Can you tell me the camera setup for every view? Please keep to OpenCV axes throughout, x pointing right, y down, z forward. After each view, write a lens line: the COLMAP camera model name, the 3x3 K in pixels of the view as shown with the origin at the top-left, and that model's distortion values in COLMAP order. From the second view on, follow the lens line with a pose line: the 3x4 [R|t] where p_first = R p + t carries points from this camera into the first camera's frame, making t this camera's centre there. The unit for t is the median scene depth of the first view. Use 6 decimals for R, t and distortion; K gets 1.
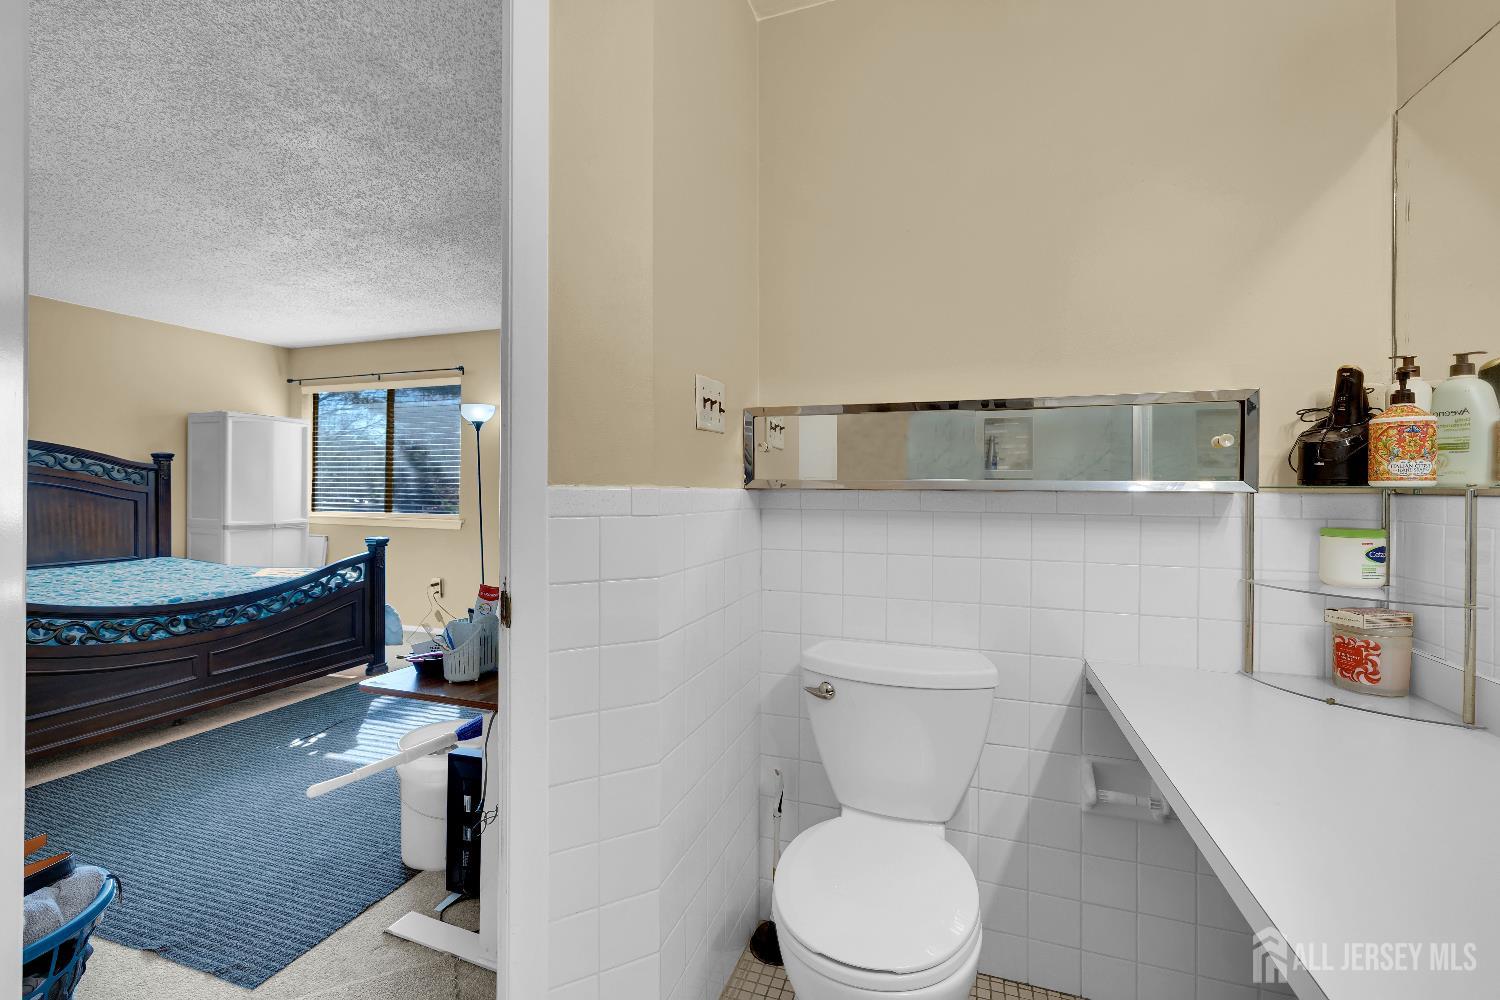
lens RADIAL K [[622.1, 0, 753.9], [0, 622.1, 495.6], [0, 0, 1]] dist [0.000455, -0.000047]
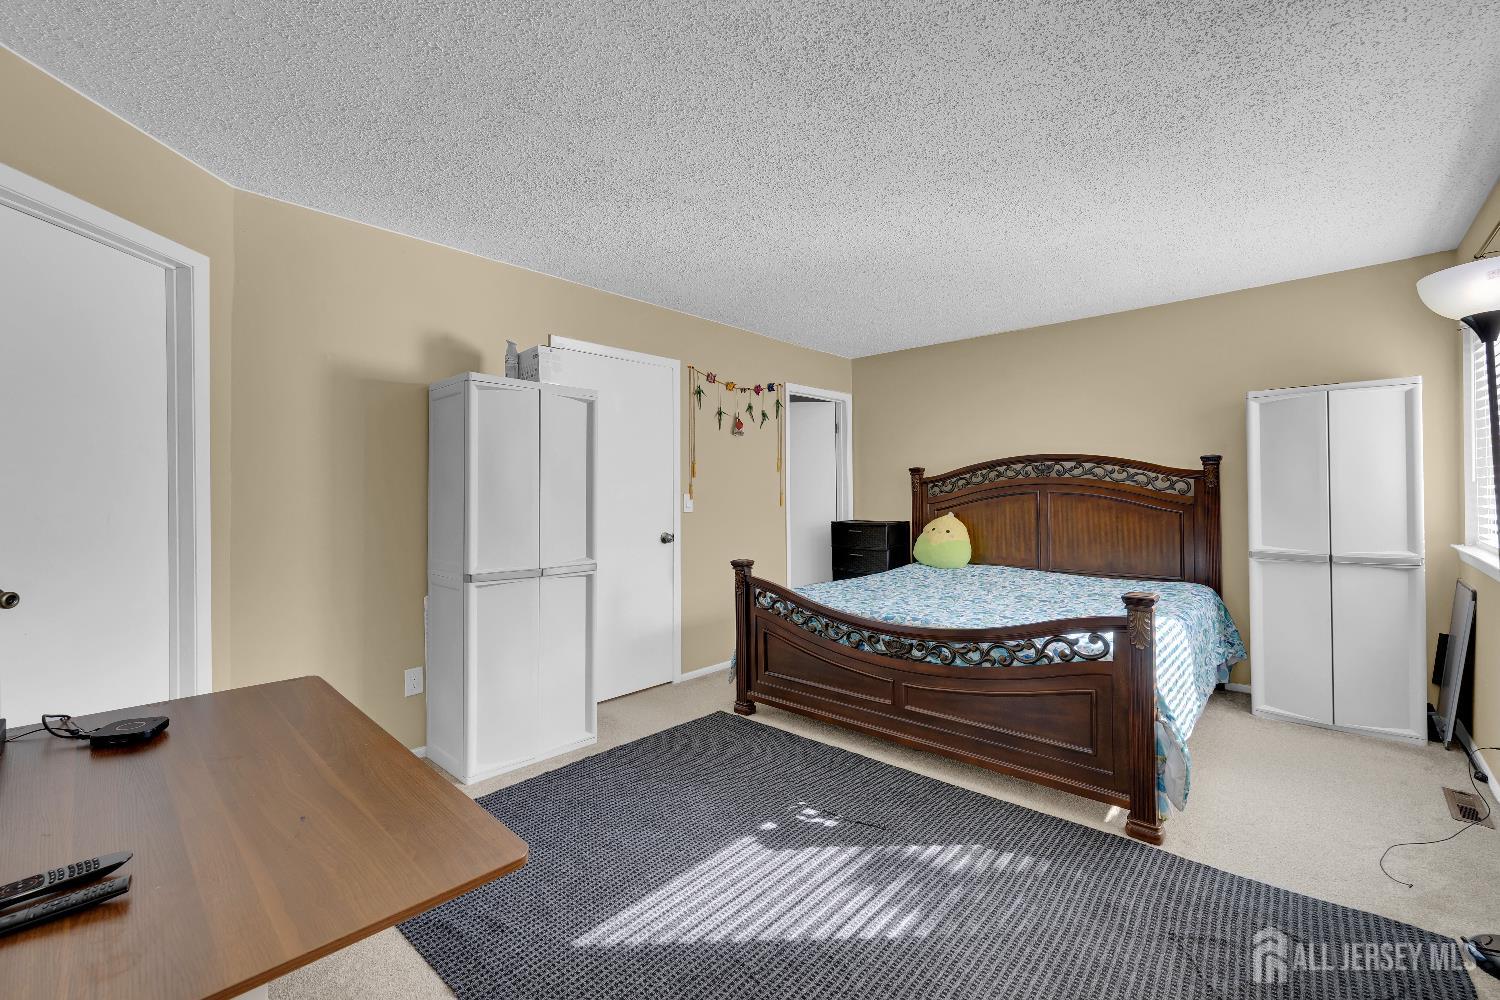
lens RADIAL K [[622.1, 0, 755.6], [0, 622.1, 501.2], [0, 0, 1]] dist [0.000455, -0.000047]
pose [[-0.401921, 0.009341, -0.915627, 0.042805], [0.001497, 0.999953, 0.009544, -0.020613], [0.915673, 0.002465, -0.401917, 0.949924]]
